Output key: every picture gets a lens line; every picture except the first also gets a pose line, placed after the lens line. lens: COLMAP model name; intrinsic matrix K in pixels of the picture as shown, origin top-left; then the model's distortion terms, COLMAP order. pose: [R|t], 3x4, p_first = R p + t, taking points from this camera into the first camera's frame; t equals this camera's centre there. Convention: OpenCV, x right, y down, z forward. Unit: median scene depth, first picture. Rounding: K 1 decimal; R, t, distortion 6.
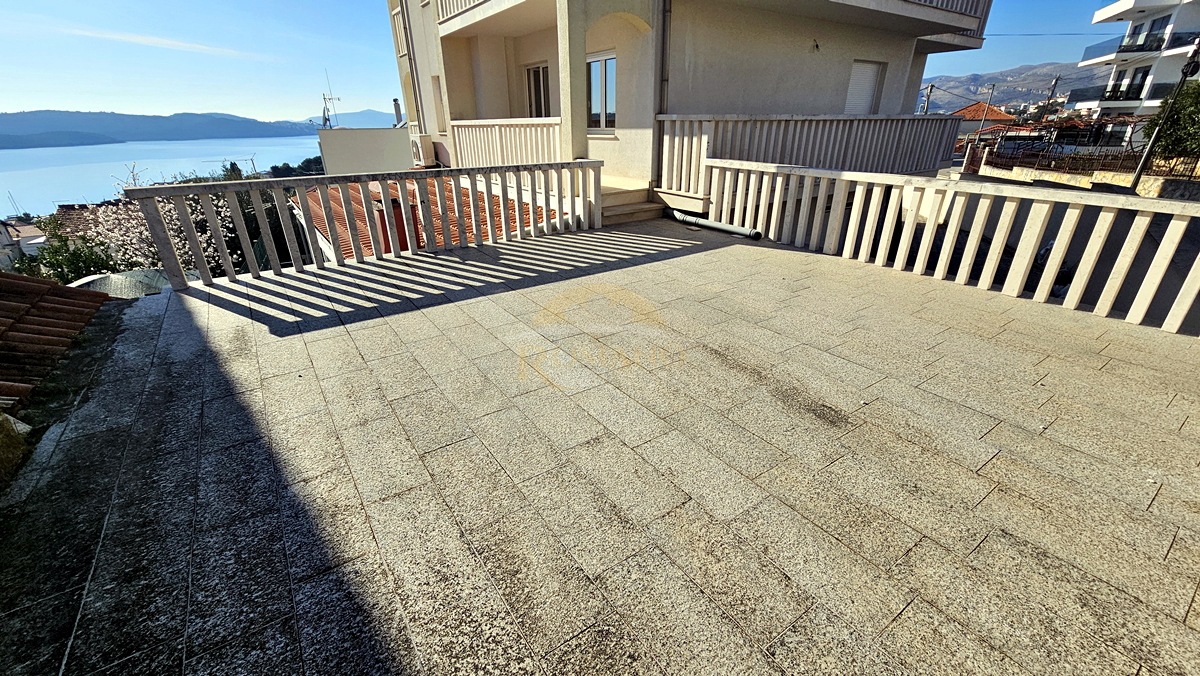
lens RADIAL K [[491.0, 0, 598.3], [0, 491.0, 354.7], [0, 0, 1]] dist [-0.001857, 0.000284]
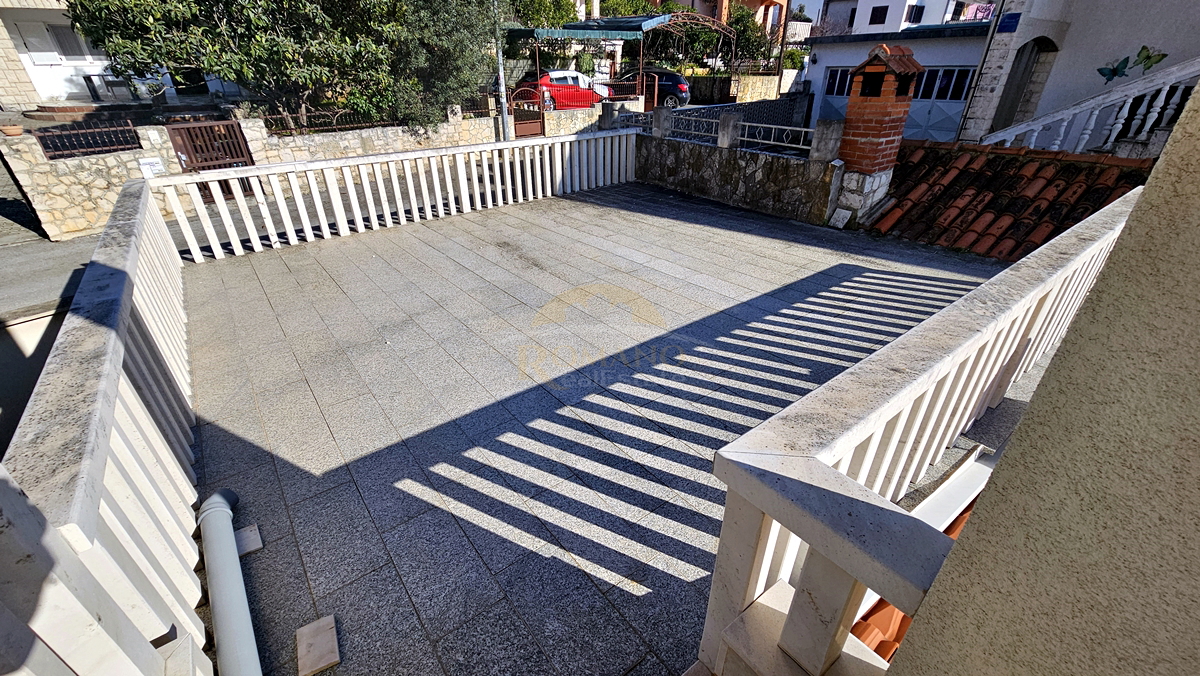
lens RADIAL K [[491.0, 0, 598.3], [0, 491.0, 354.7], [0, 0, 1]] dist [-0.001857, 0.000284]
pose [[-0.998346, 0.043115, -0.038043, 0.105658], [-0.006888, 0.567186, 0.823561, -0.985144], [0.057086, 0.822460, -0.565951, 1.870540]]
